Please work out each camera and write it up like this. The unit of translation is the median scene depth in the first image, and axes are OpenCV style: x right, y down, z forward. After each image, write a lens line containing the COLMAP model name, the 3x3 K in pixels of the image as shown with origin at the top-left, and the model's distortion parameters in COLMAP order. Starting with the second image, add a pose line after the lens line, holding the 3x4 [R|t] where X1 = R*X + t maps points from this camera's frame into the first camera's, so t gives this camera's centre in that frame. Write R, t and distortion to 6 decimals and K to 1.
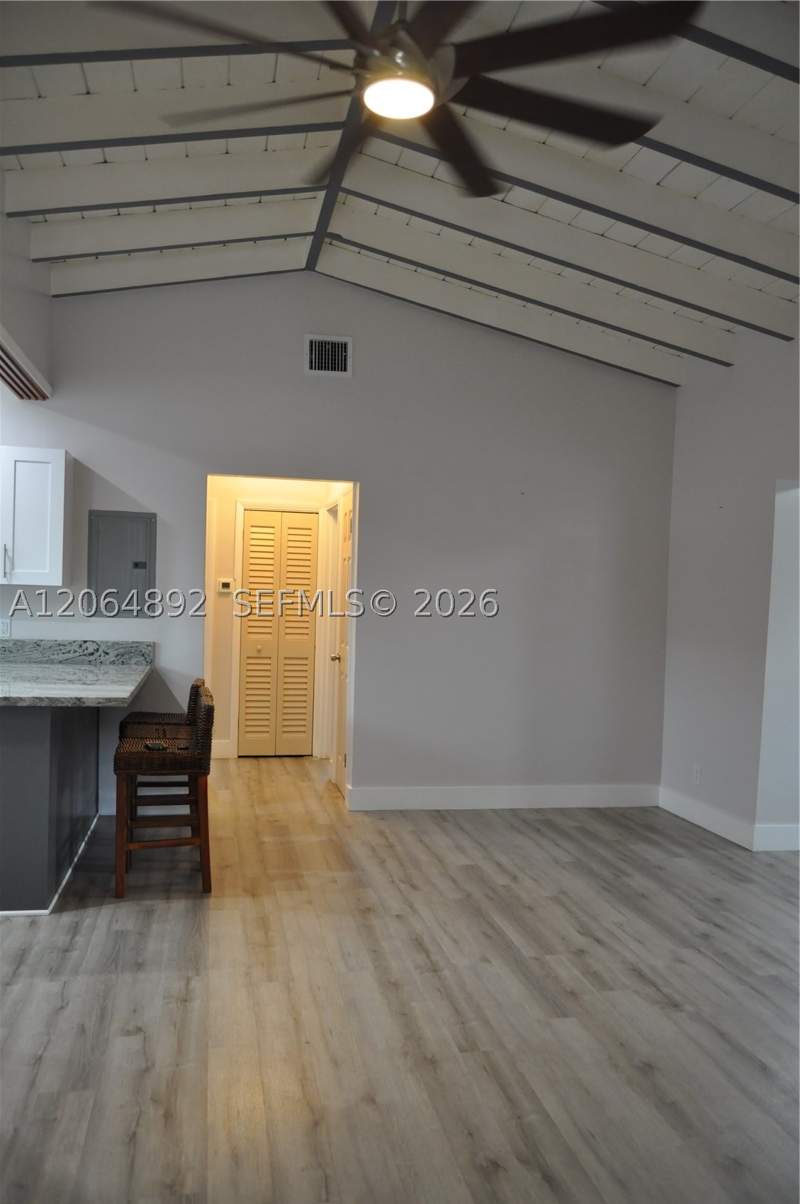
lens RADIAL K [[917.1, 0, 405.5], [0, 917.1, 628.7], [0, 0, 1]] dist [0.003742, 0.002248]
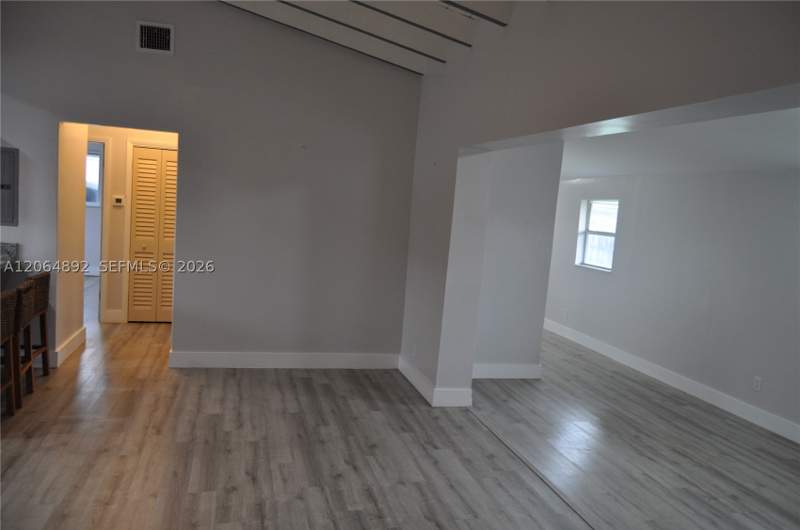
lens RADIAL K [[609.3, 0, 399.4], [0, 609.3, 265.5], [0, 0, 1]] dist [0.003742, 0.002248]
pose [[0.997592, 0.038862, 0.057445, 0.273135], [-0.042556, 0.997007, 0.064549, -0.040163], [-0.054765, -0.066839, 0.996260, 0.065072]]
